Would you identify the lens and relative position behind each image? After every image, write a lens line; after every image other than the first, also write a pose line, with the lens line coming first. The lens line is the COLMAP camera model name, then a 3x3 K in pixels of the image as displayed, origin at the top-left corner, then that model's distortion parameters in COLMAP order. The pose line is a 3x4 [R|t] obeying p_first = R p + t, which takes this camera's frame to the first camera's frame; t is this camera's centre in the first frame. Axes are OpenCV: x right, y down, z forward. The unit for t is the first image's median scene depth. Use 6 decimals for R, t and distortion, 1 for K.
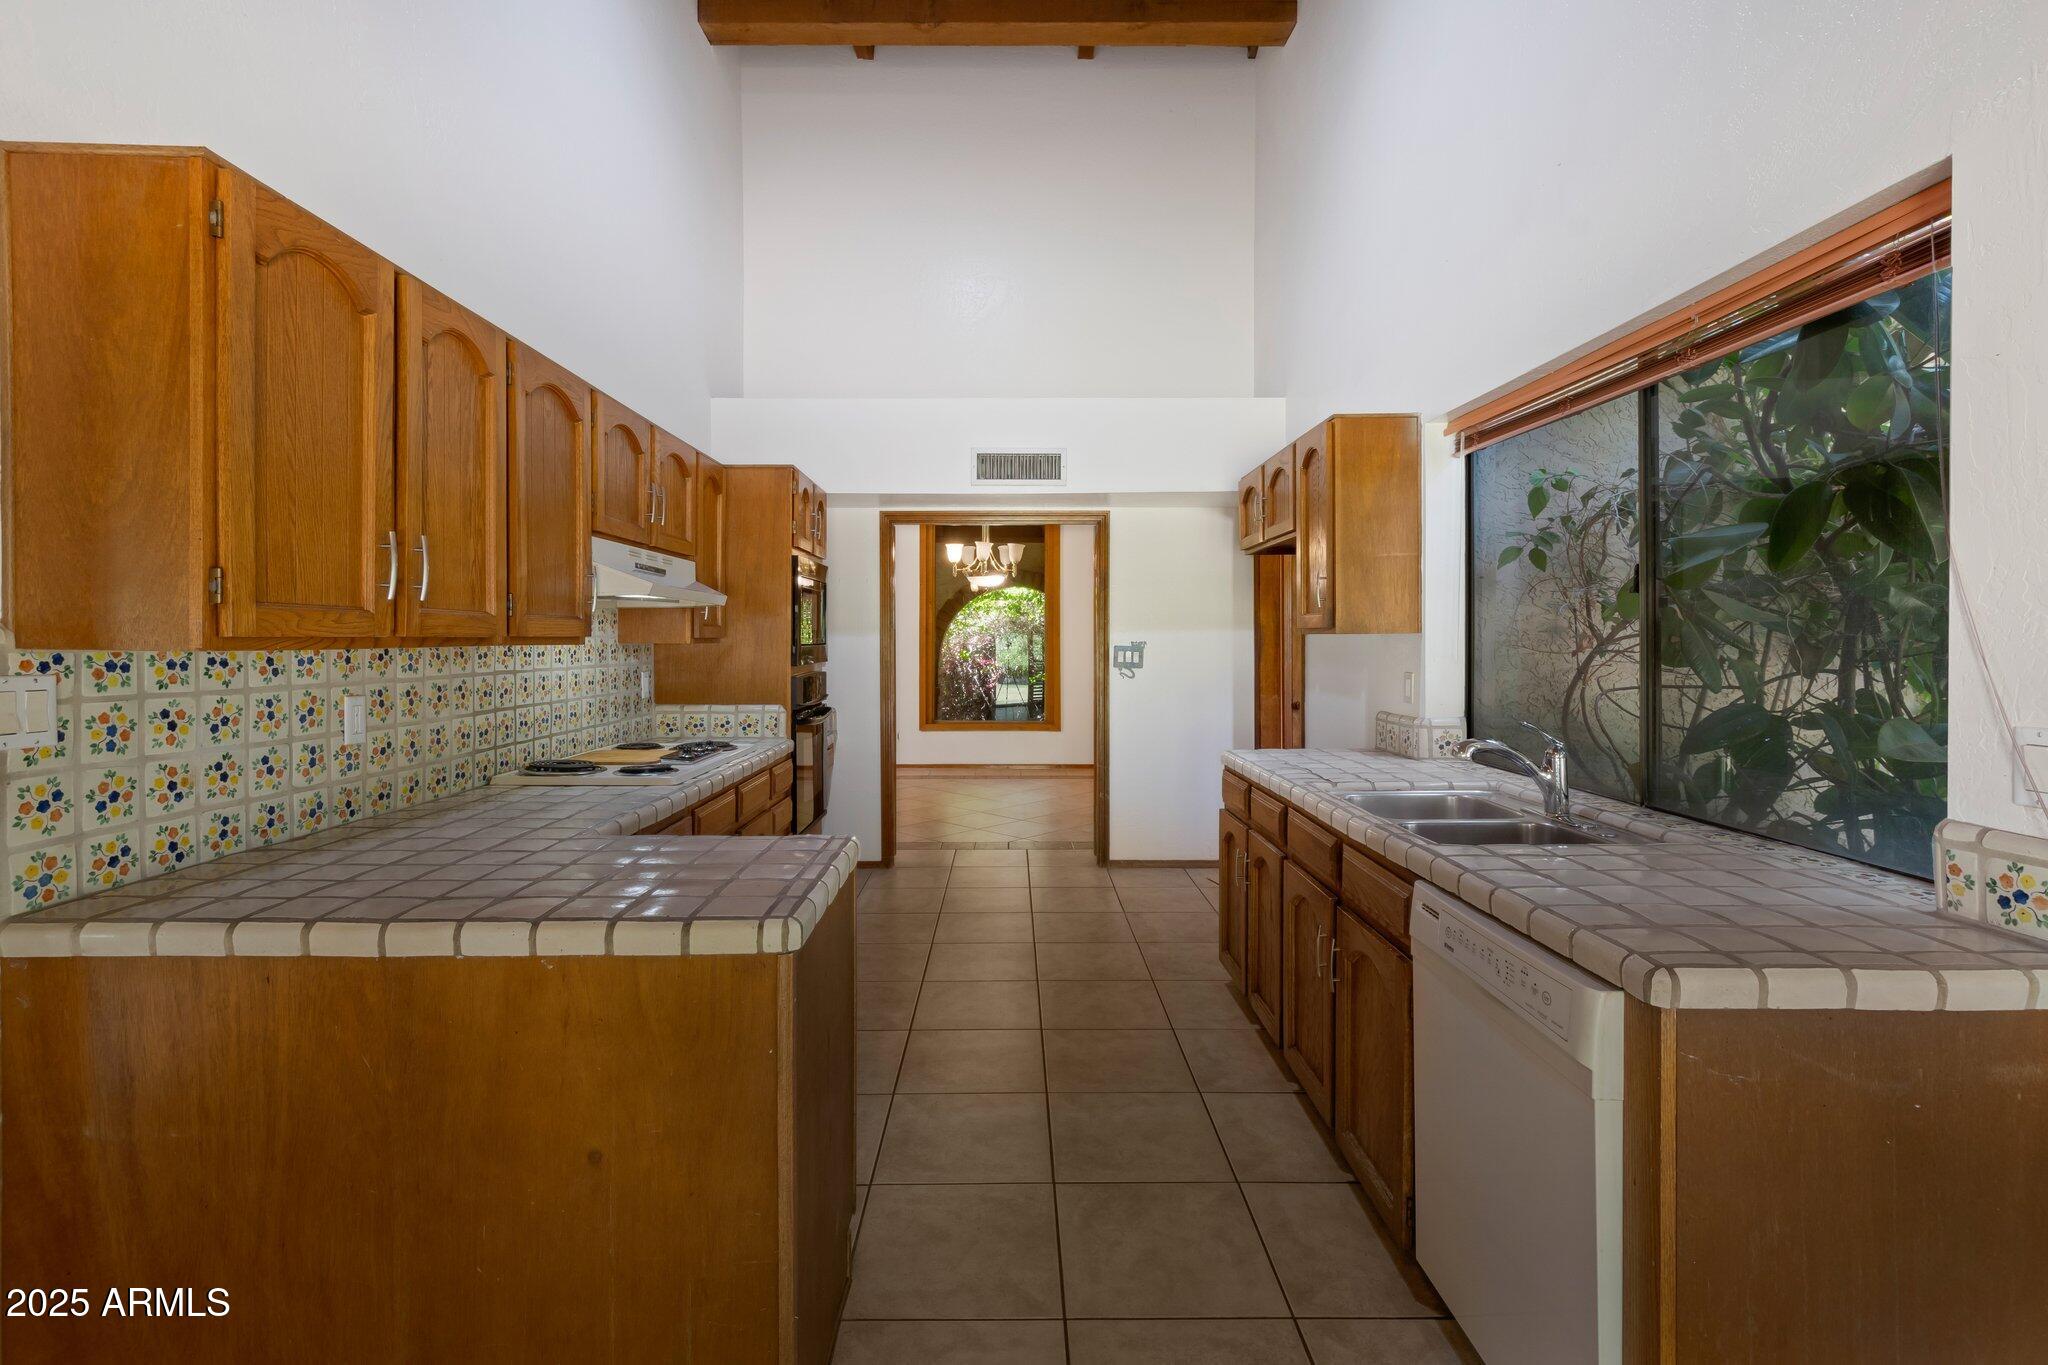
lens RADIAL K [[946.4, 0, 1013.3], [0, 946.4, 647.8], [0, 0, 1]] dist [0.003825, -0.000429]
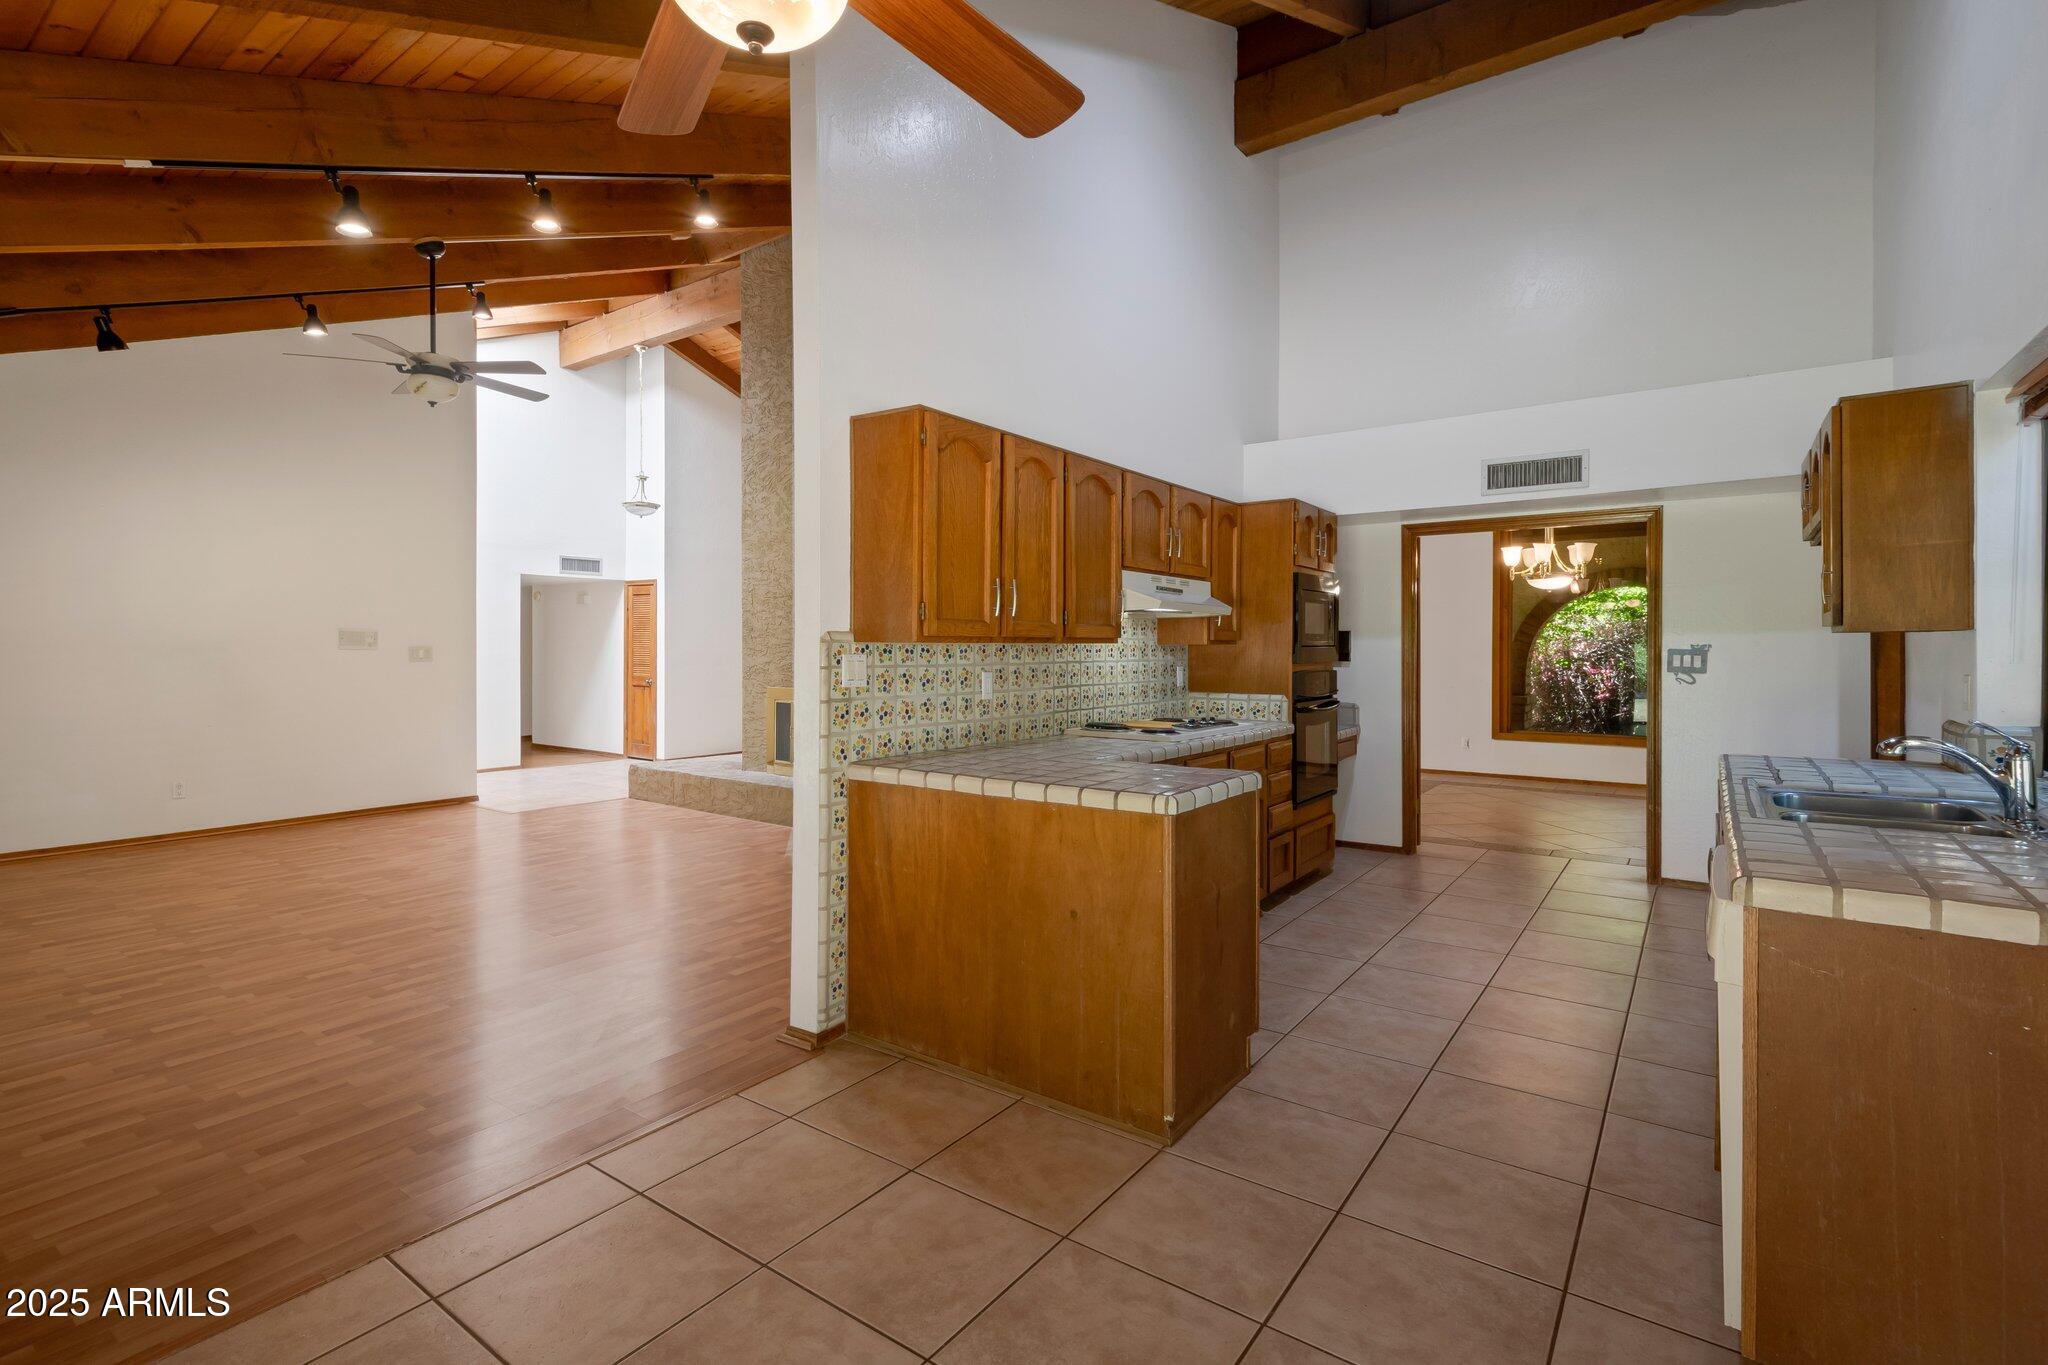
lens RADIAL K [[946.4, 0, 1013.3], [0, 946.4, 647.8], [0, 0, 1]] dist [0.003825, -0.000429]
pose [[0.811260, 0.000078, -0.584686, 0.299587], [-0.005412, 0.999958, -0.007376, 0.016384], [0.584661, 0.009148, 0.811226, -0.316886]]
